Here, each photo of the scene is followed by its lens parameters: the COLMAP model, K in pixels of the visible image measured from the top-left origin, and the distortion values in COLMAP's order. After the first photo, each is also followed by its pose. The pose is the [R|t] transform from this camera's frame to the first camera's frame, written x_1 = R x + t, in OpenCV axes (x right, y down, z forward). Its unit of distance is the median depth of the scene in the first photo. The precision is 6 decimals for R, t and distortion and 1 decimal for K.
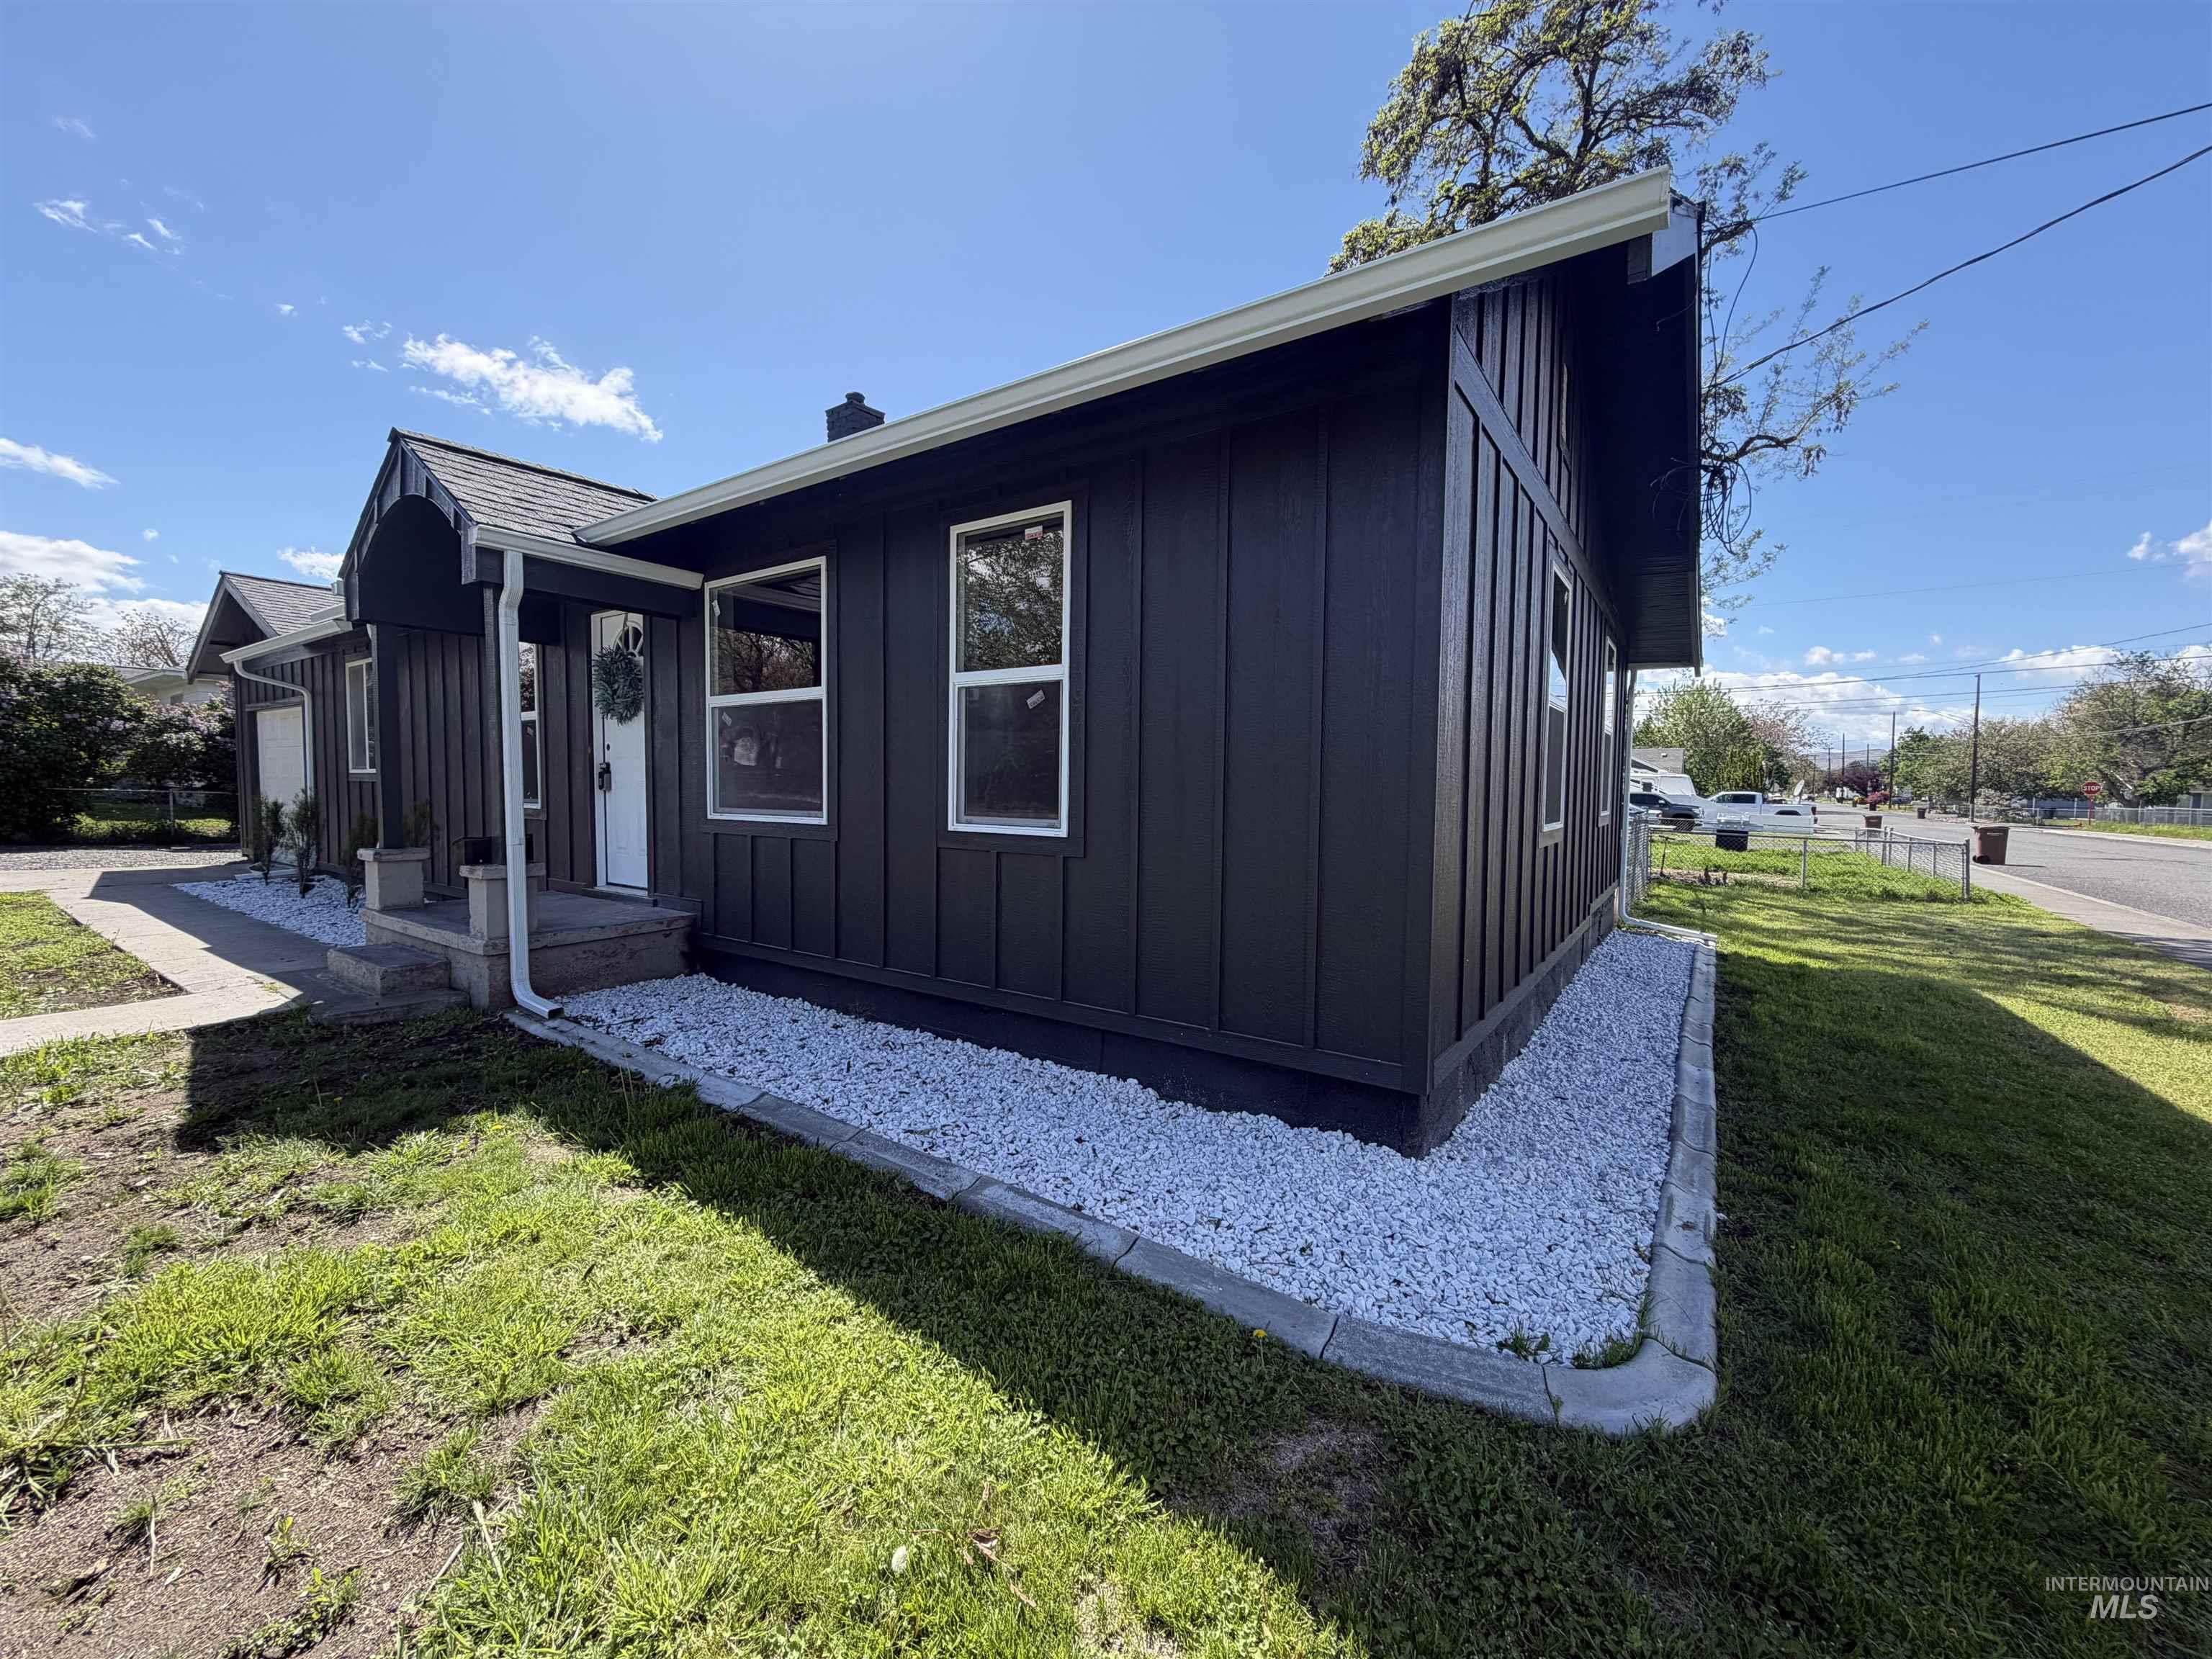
lens RADIAL K [[879.6, 0, 1097.5], [0, 879.6, 813.4], [0, 0, 1]] dist [-0.001482, -0.000337]
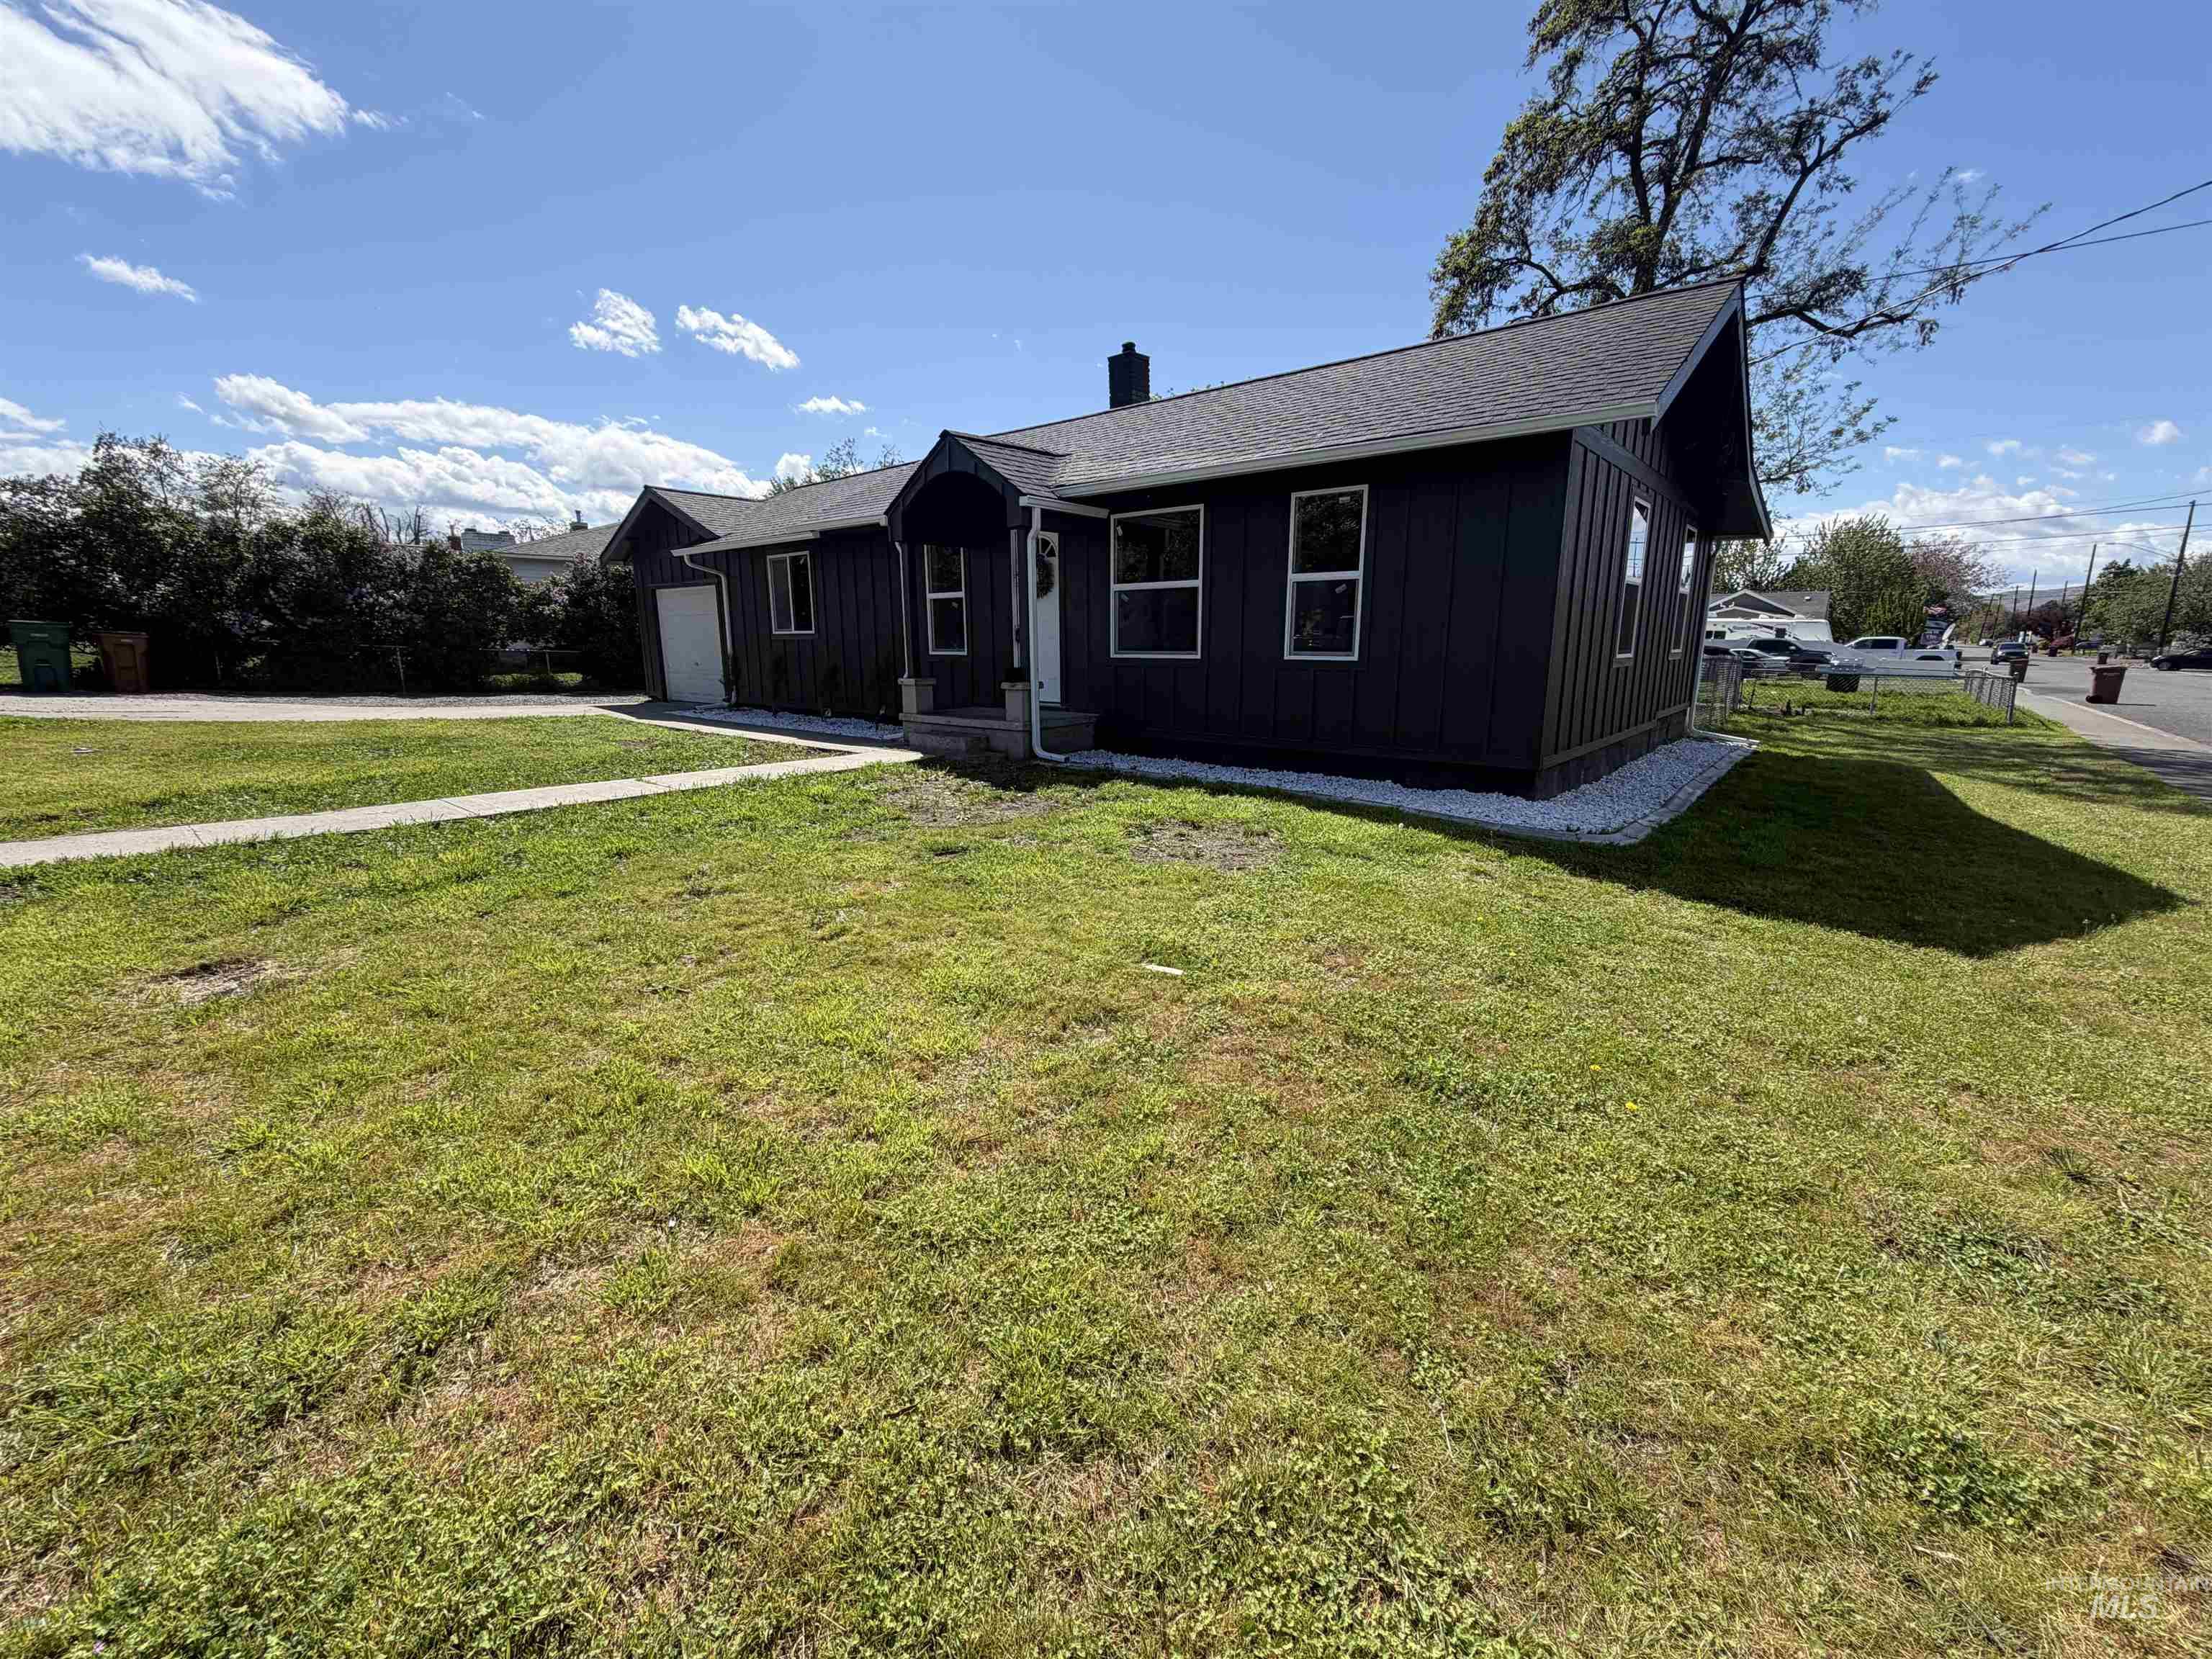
lens RADIAL K [[879.6, 0, 1109.9], [0, 879.6, 819.5], [0, 0, 1]] dist [-0.001482, -0.000337]
pose [[0.995482, 0.006416, -0.094732, -0.151886], [0.009690, 0.985640, 0.168584, 0.015229], [0.094453, -0.168740, 0.981125, -0.400972]]
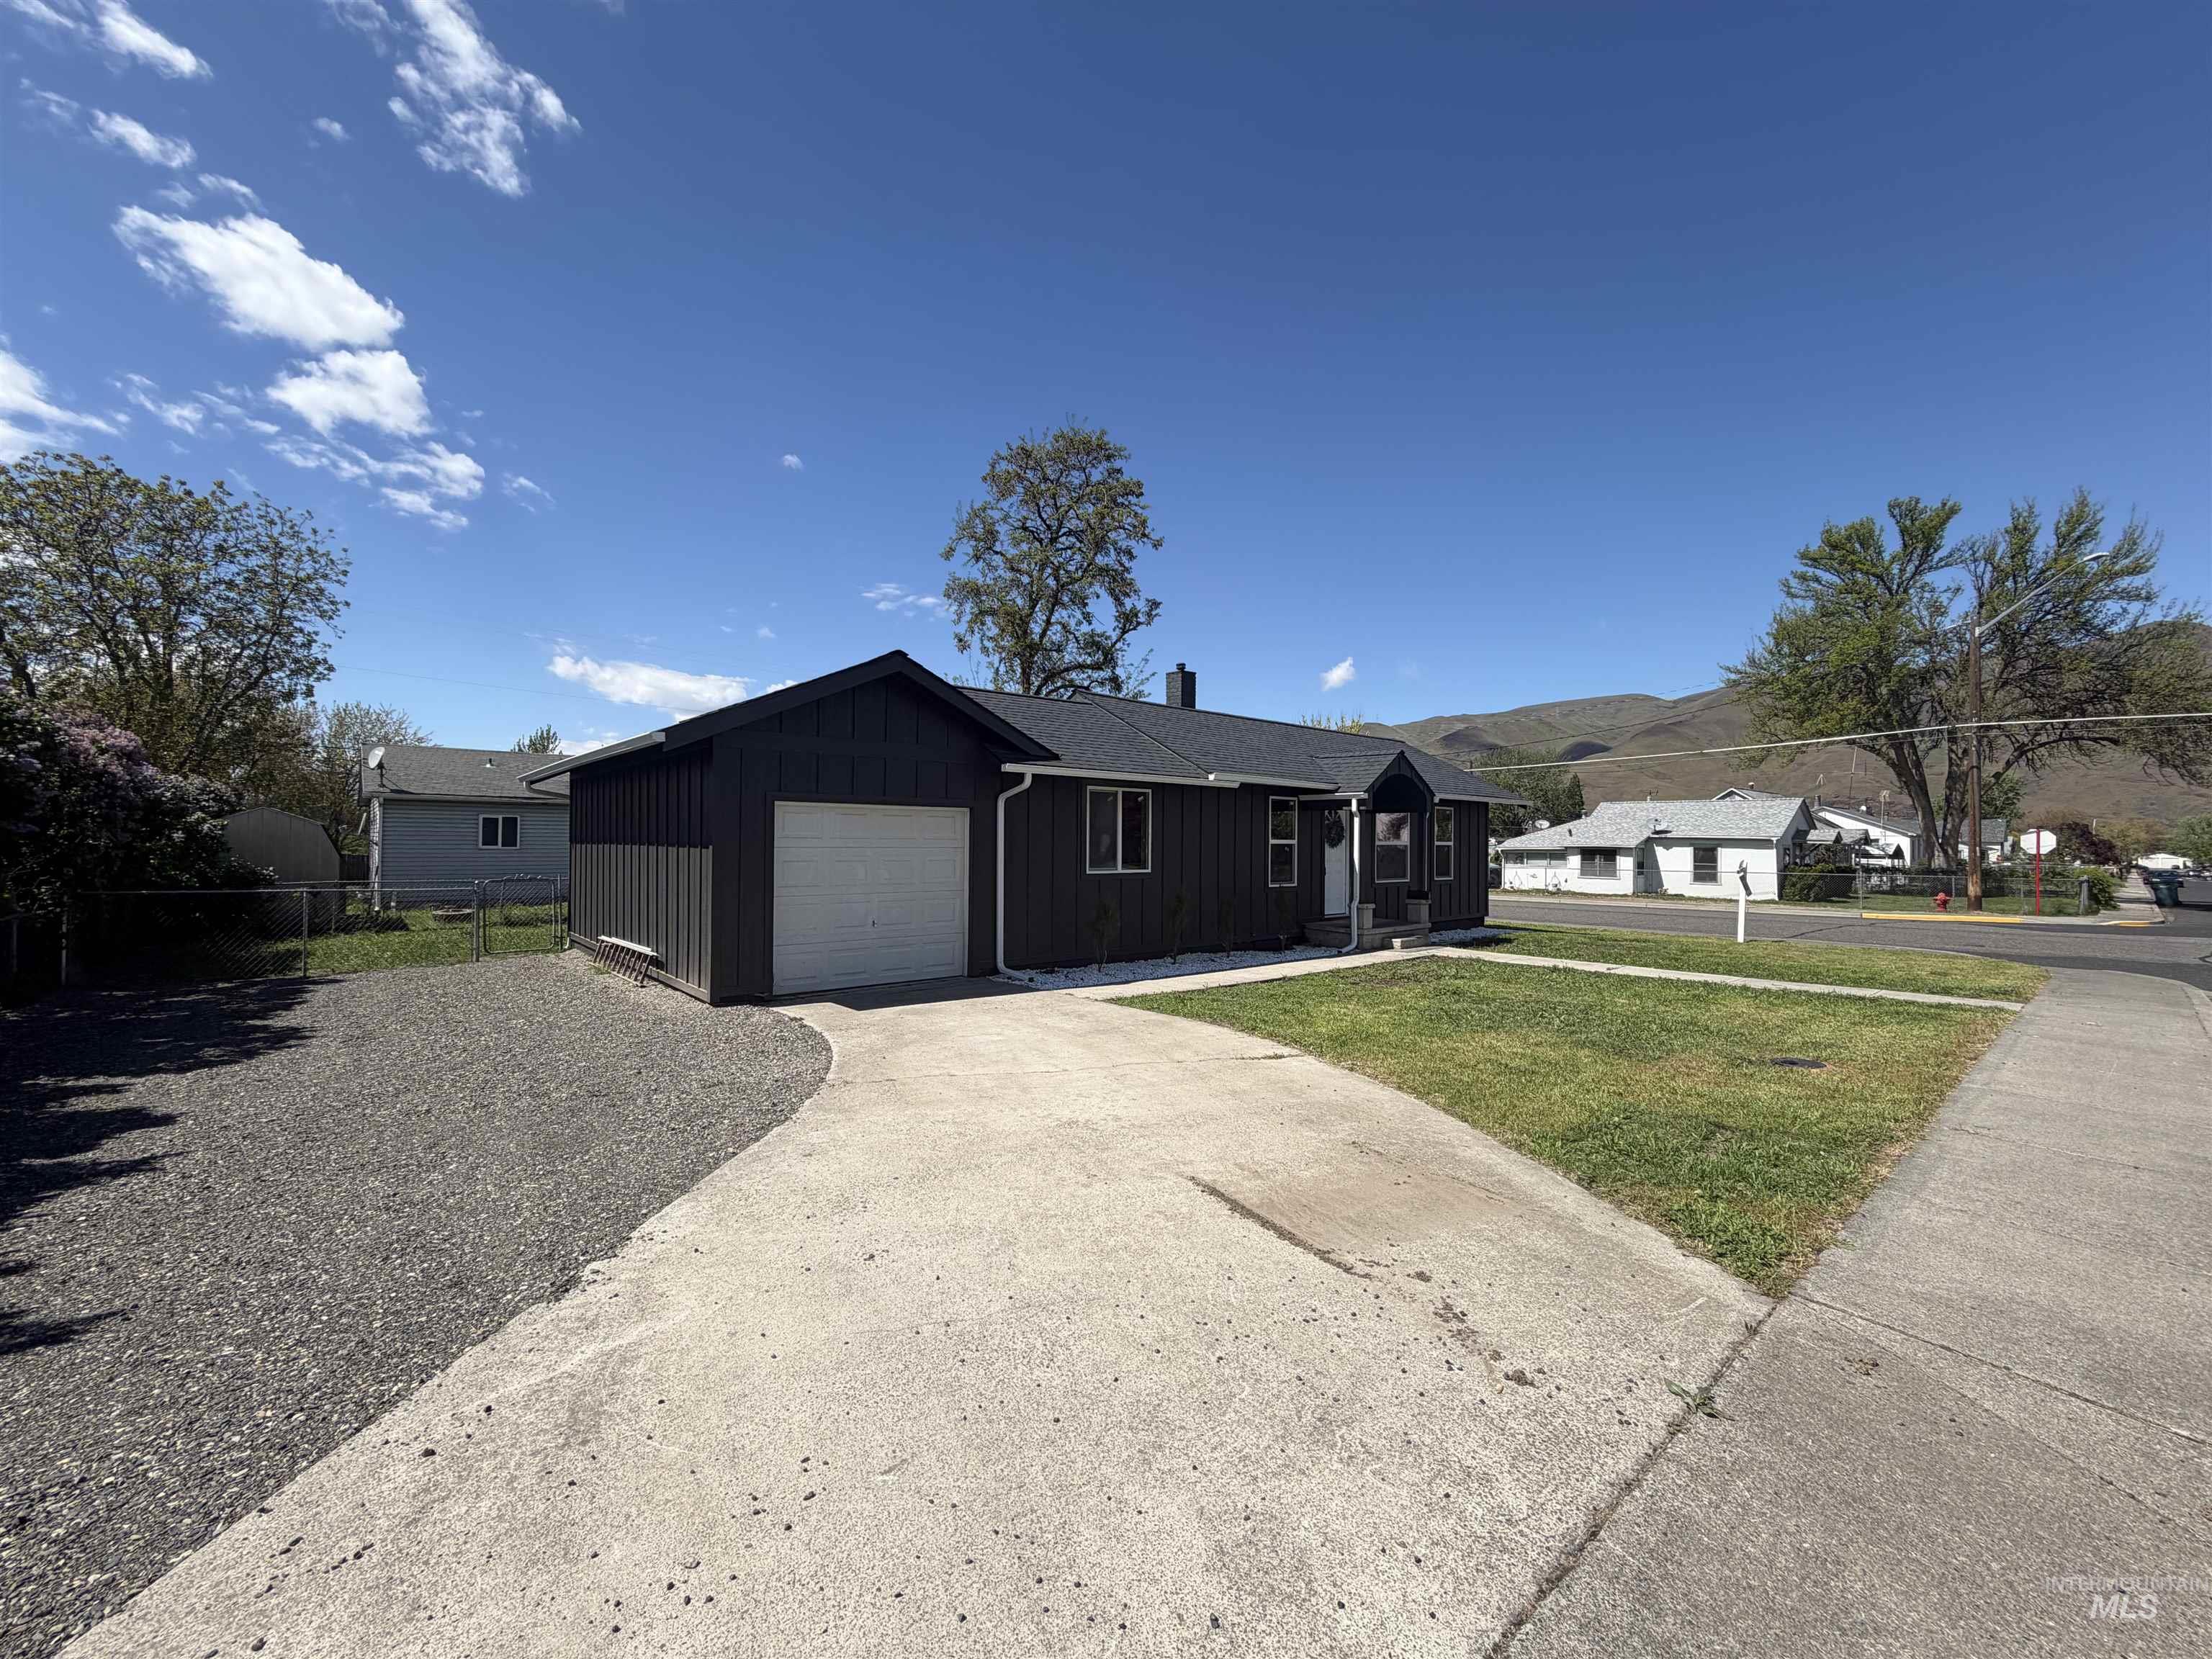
lens RADIAL K [[879.6, 0, 1111.1], [0, 879.6, 835.5], [0, 0, 1]] dist [-0.001482, -0.000337]
pose [[0.272878, 0.012581, 0.961966, -1.919320], [0.041563, 0.998827, -0.024853, -0.061740], [-0.961150, 0.046764, 0.272035, 0.568044]]
